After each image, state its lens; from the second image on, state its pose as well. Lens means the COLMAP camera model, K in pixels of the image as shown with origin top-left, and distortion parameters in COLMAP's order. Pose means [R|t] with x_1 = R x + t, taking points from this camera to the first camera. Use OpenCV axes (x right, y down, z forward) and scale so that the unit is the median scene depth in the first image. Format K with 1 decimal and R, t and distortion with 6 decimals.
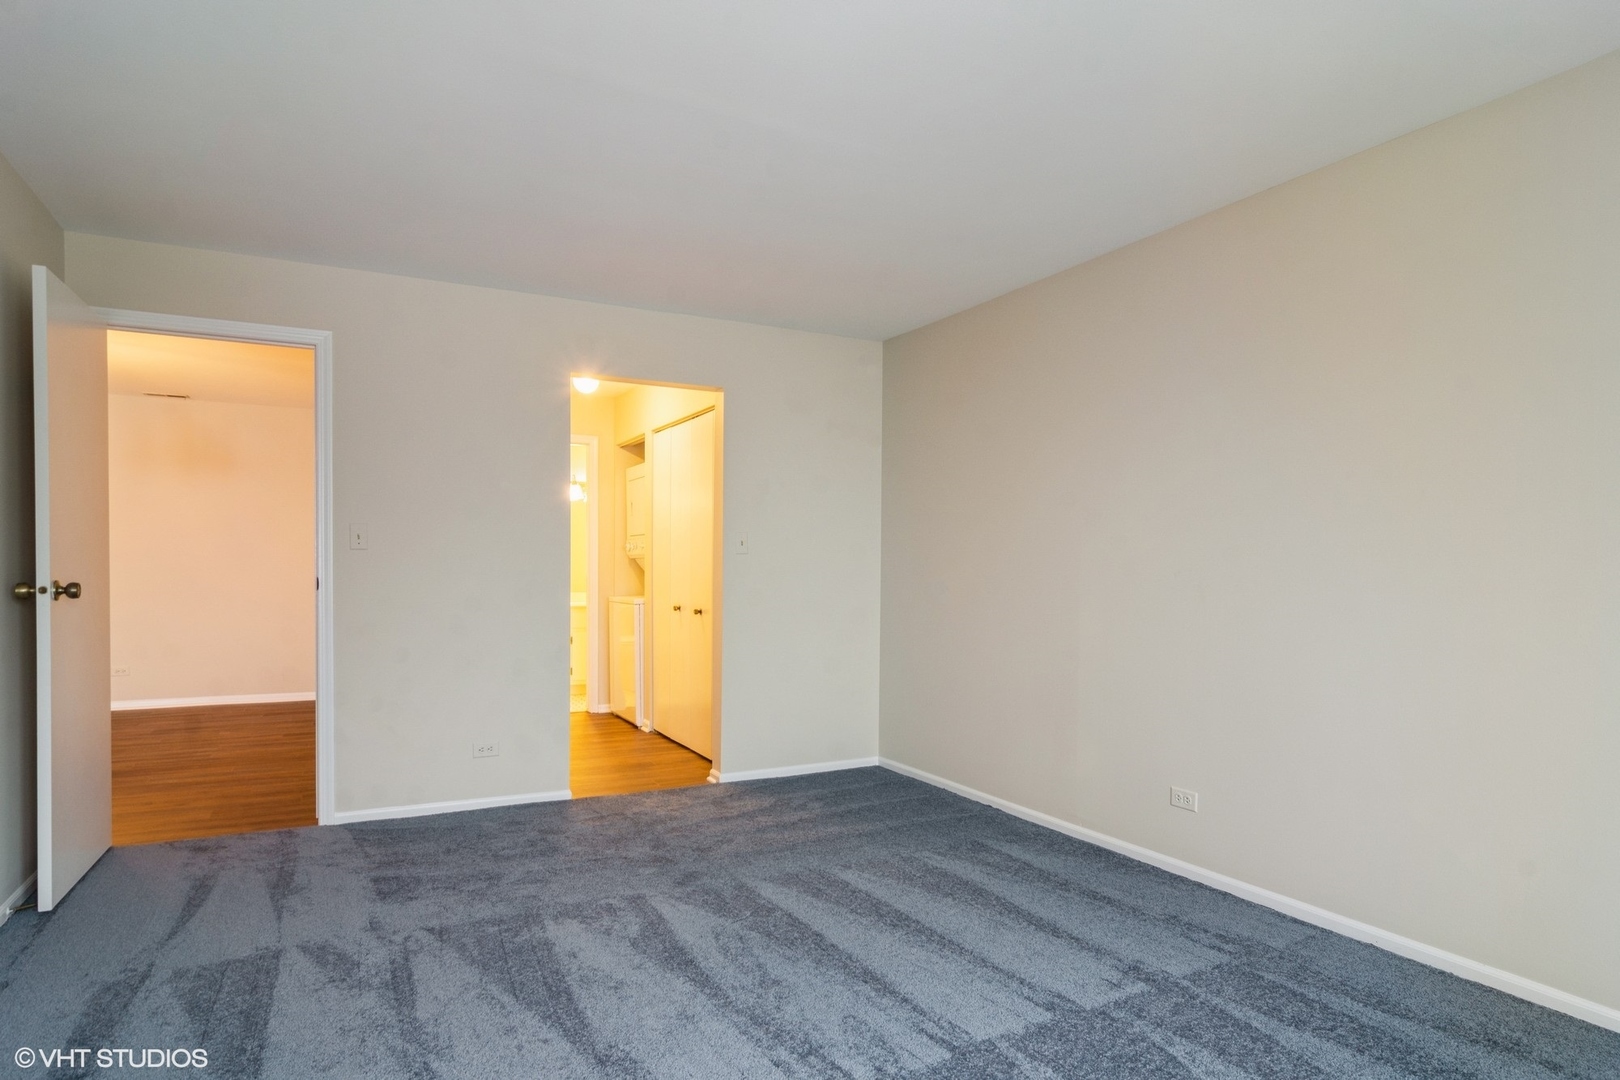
lens RADIAL K [[871.7, 0, 809.1], [0, 871.7, 550.0], [0, 0, 1]] dist [0.002514, 0.000201]
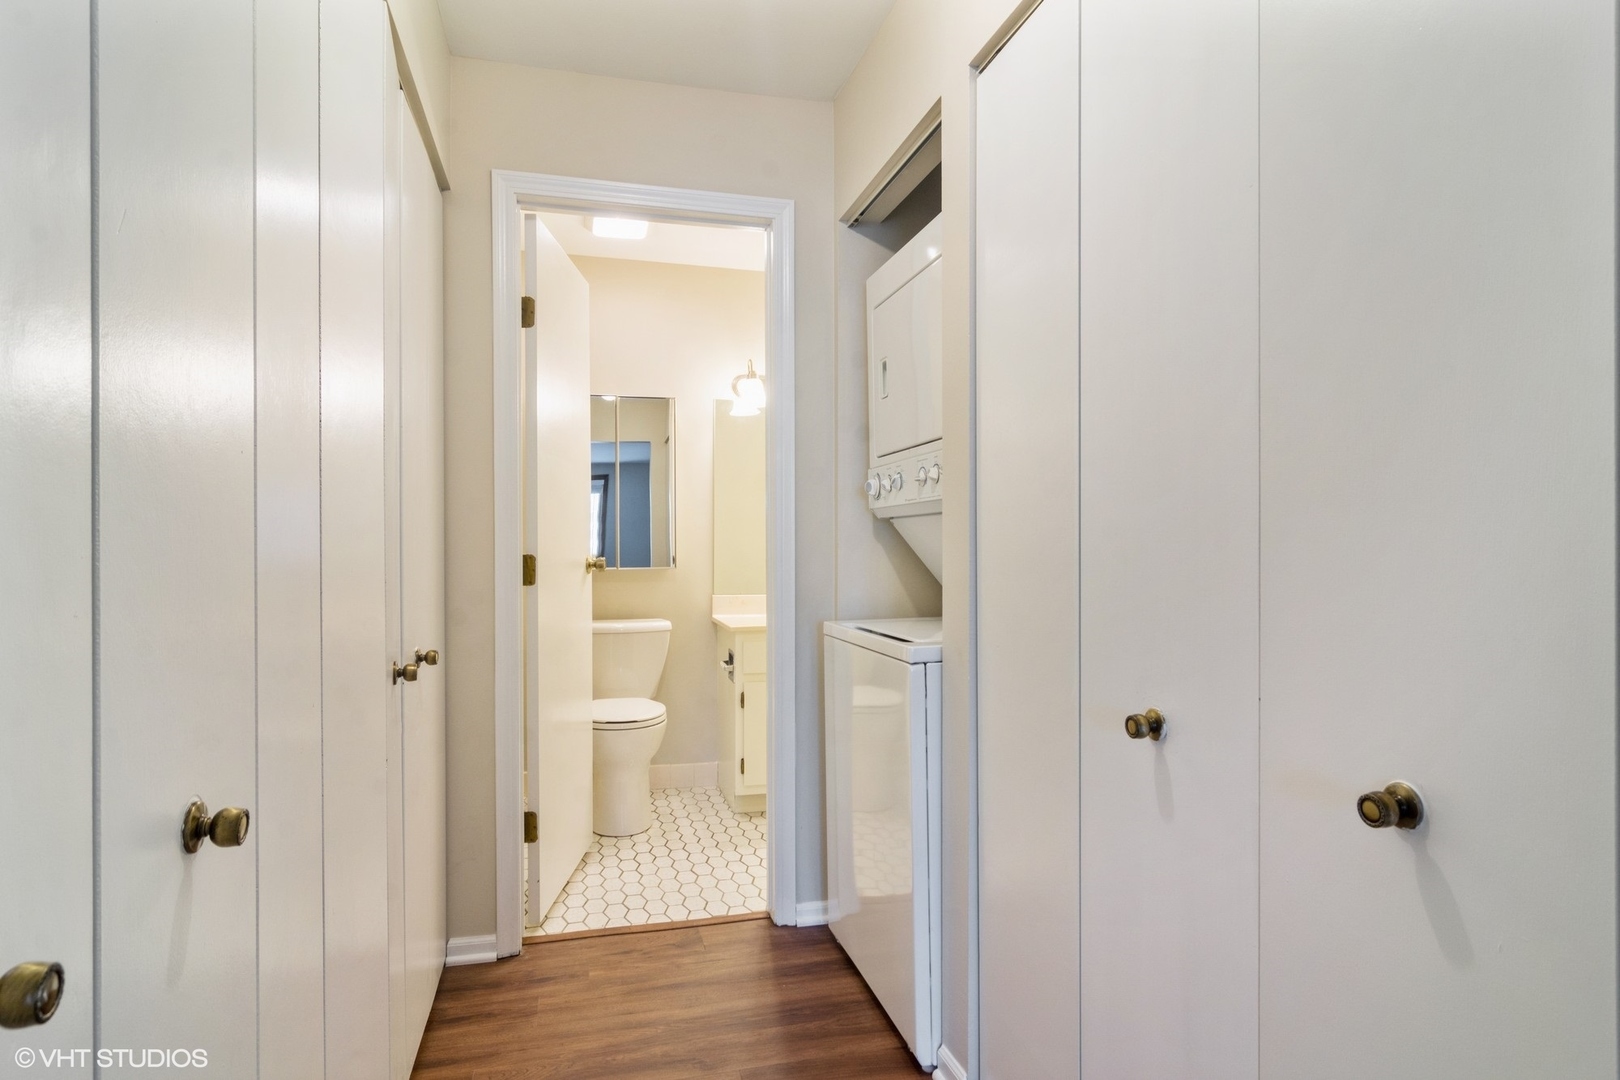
lens RADIAL K [[871.7, 0, 810.0], [0, 871.7, 540.0], [0, 0, 1]] dist [0.002514, 0.000201]
pose [[0.973372, 0.001511, -0.229227, -0.150071], [0.001900, 0.999891, 0.014660, 0.013697], [0.229224, -0.014706, 0.973263, 0.639465]]
